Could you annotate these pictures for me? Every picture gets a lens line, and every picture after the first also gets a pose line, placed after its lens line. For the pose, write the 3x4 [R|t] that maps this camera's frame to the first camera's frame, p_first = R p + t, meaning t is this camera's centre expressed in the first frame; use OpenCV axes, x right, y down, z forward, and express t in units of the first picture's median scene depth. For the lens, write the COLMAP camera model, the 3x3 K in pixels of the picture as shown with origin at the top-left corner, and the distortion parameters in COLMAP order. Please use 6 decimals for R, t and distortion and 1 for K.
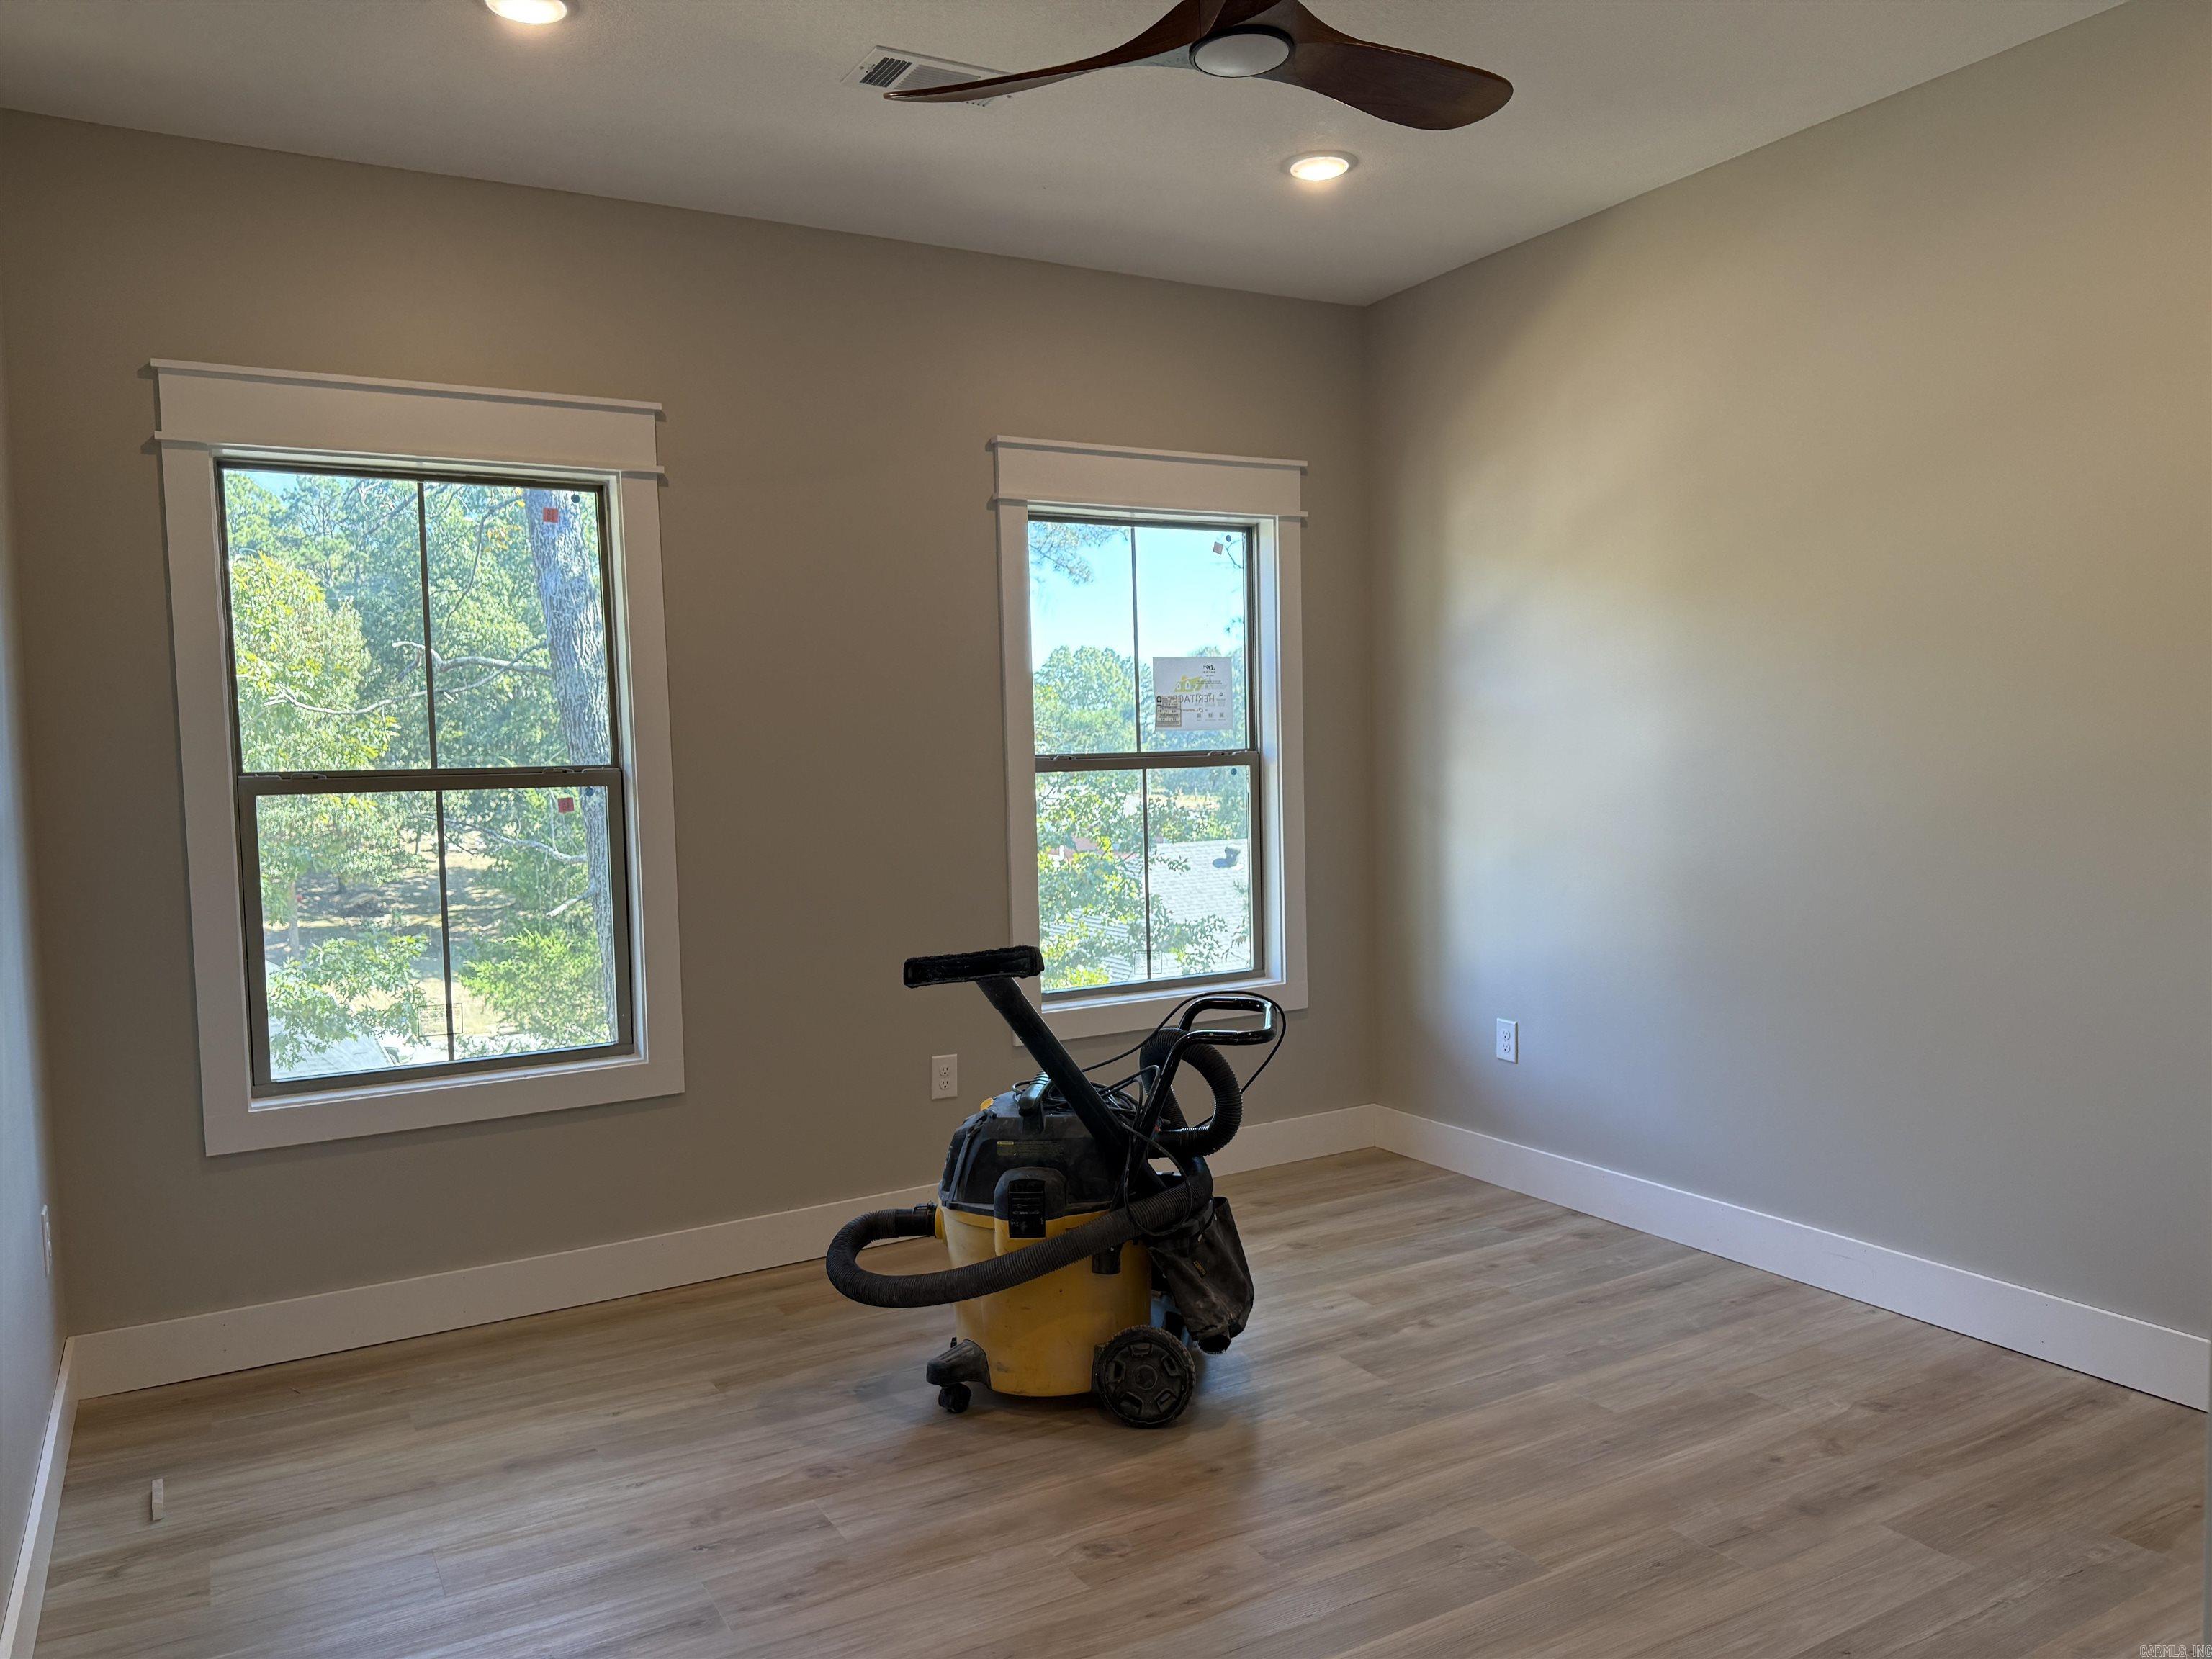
lens RADIAL K [[1527.9, 0, 1106.0], [0, 1527.9, 829.5], [0, 0, 1]] dist [-0.025579, -0.001575]
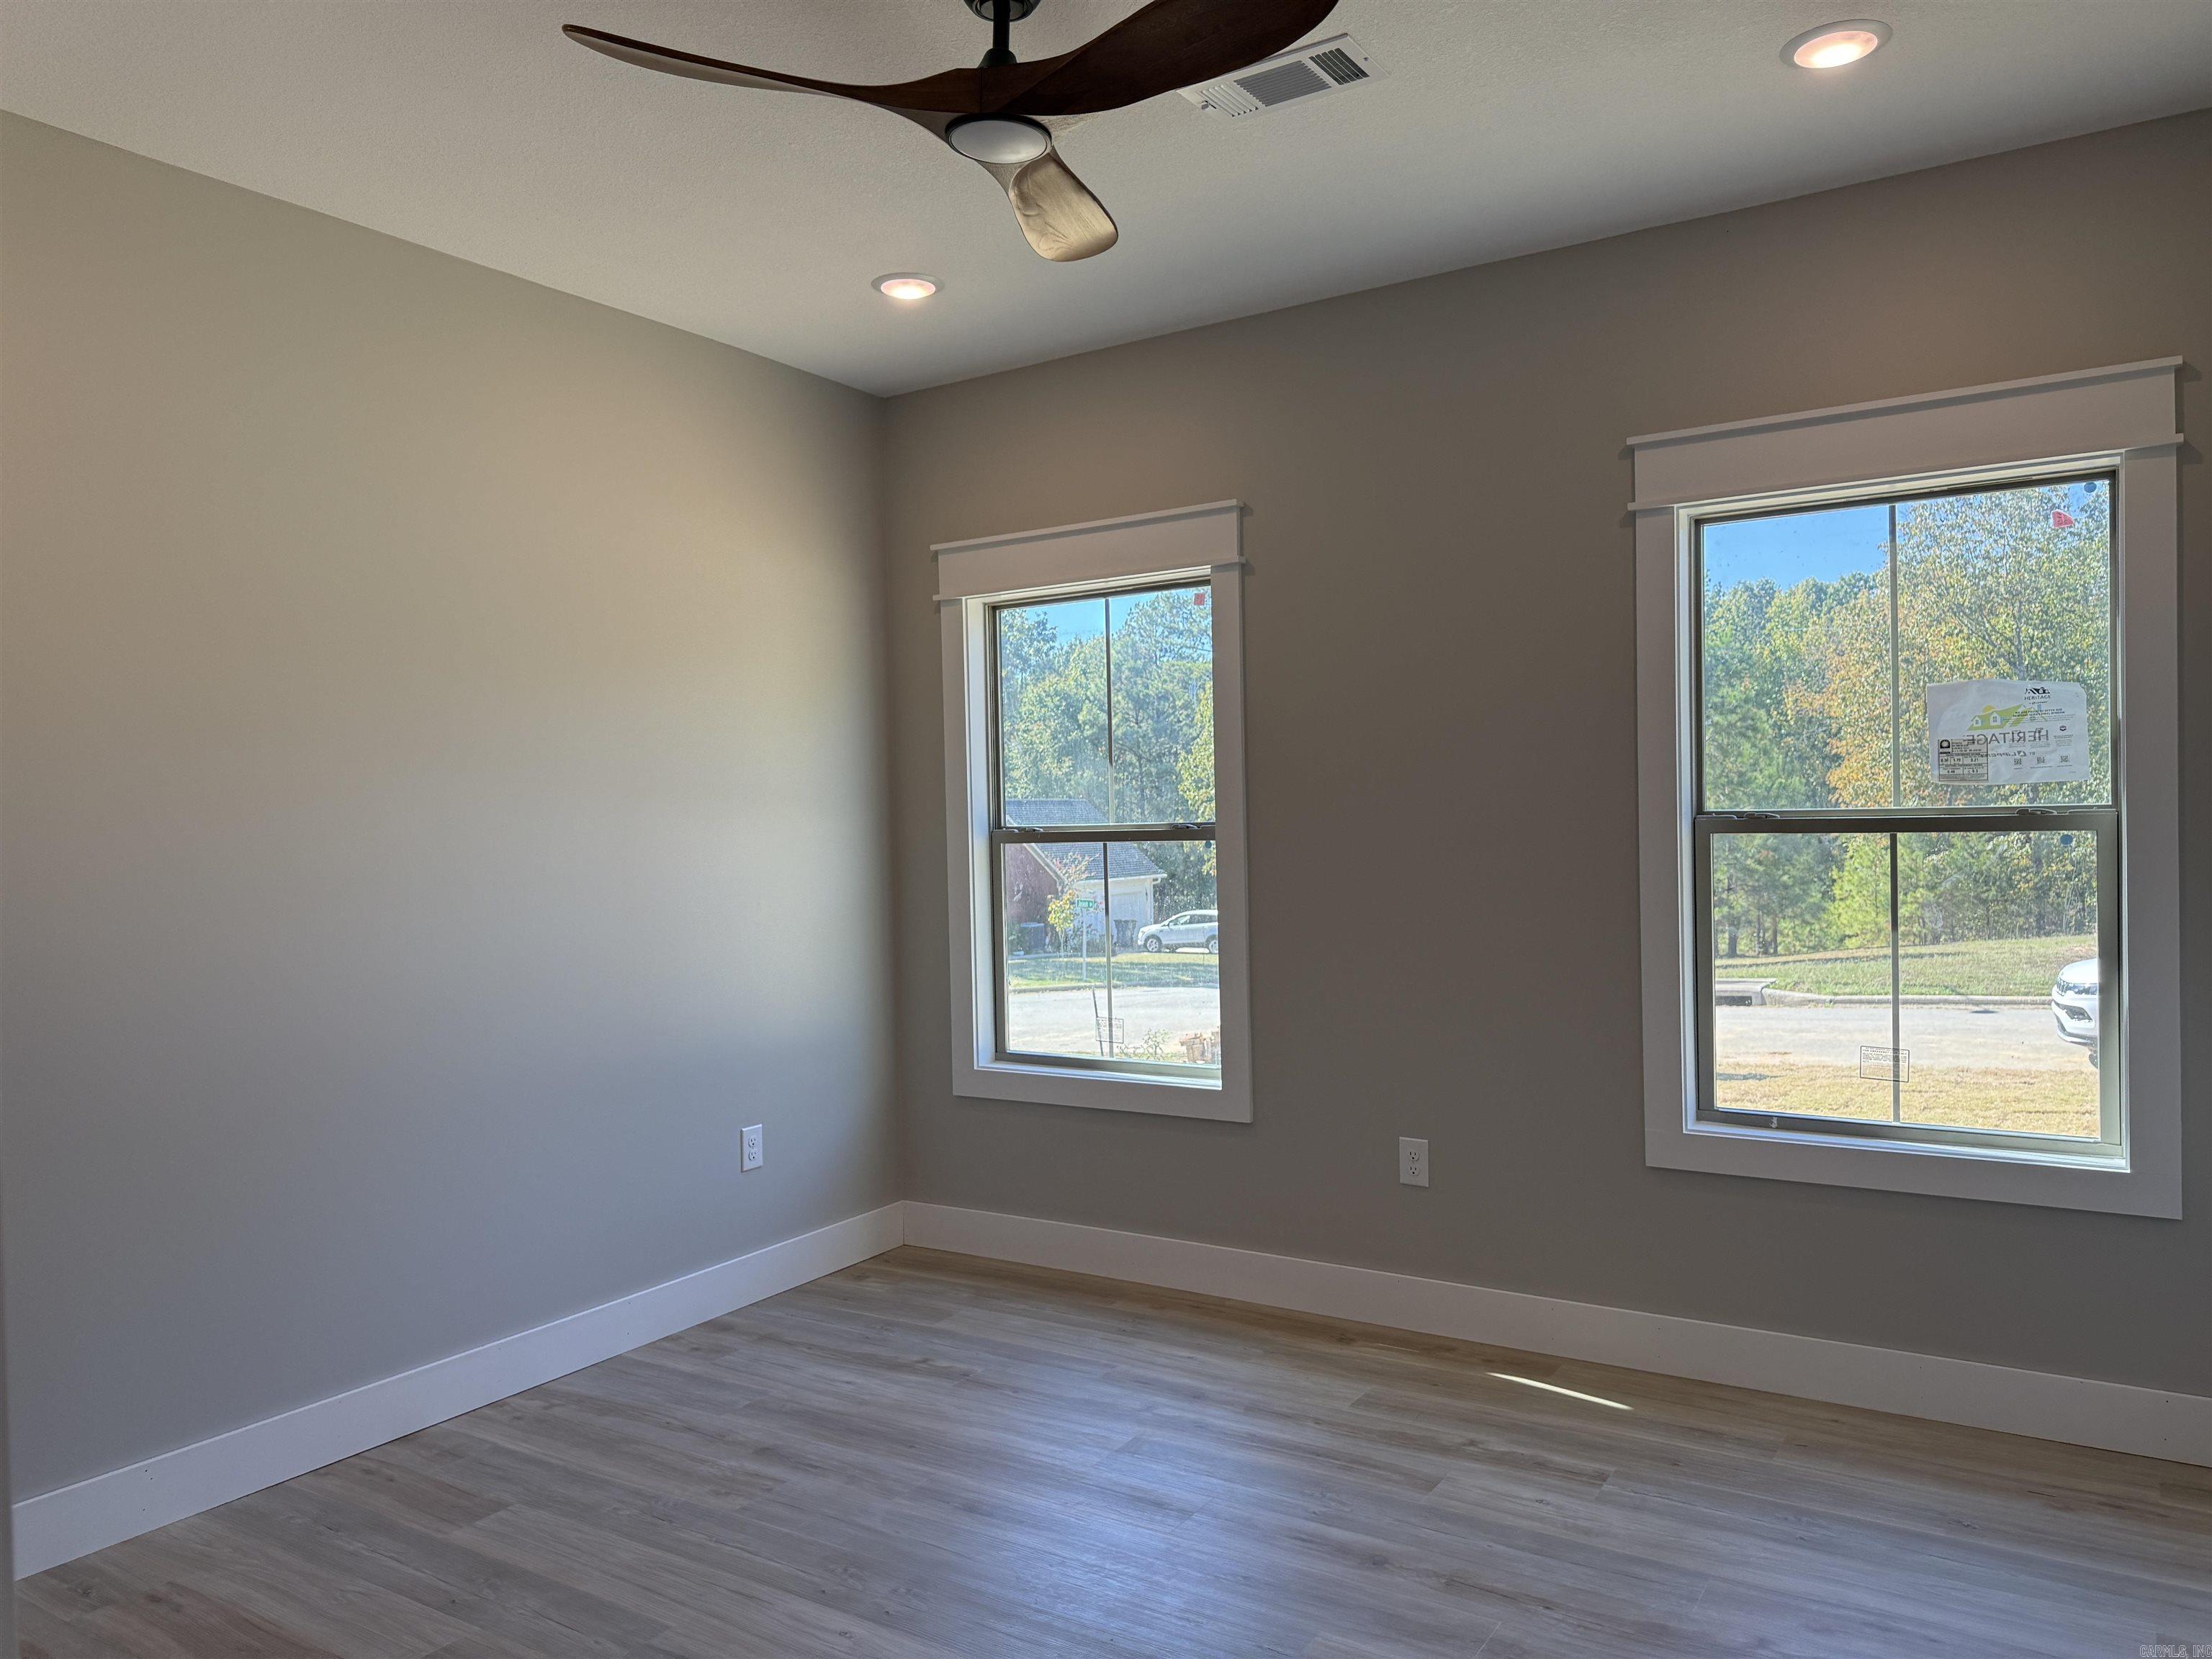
lens RADIAL K [[1583.2, 0, 1101.8], [0, 1583.2, 850.4], [0, 0, 1]] dist [0.000530, -0.001867]
pose [[0.436739, 0.028416, -0.899139, 0.544704], [-0.034314, 0.999300, 0.014914, -0.029944], [0.898934, 0.024340, 0.437408, 0.319414]]
